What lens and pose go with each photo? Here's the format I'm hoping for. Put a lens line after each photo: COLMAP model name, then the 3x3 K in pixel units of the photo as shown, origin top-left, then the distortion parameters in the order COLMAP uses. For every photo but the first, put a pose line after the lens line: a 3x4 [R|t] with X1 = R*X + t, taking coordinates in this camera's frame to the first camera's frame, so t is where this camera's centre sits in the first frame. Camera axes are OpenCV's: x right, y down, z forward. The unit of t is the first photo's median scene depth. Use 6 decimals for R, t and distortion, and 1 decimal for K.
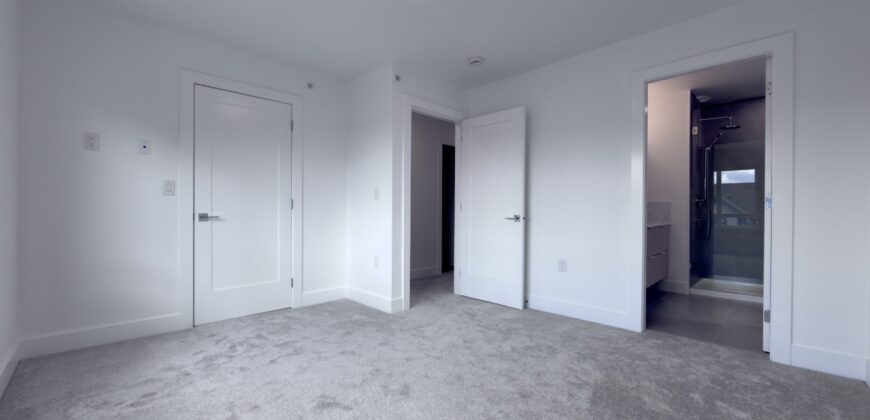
lens RADIAL K [[347.8, 0, 434.3], [0, 347.8, 209.0], [0, 0, 1]] dist [0.001316, 0.000250]
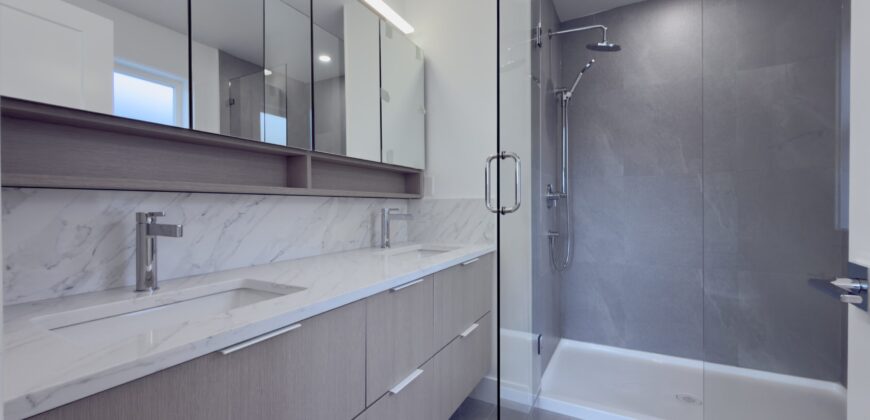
lens RADIAL K [[347.8, 0, 435.0], [0, 347.8, 211.1], [0, 0, 1]] dist [0.001316, 0.000250]
pose [[0.953848, -0.012541, 0.300029, 0.468323], [0.011781, 0.999921, 0.004345, -0.006302], [-0.300060, -0.000610, 0.953920, 0.599549]]
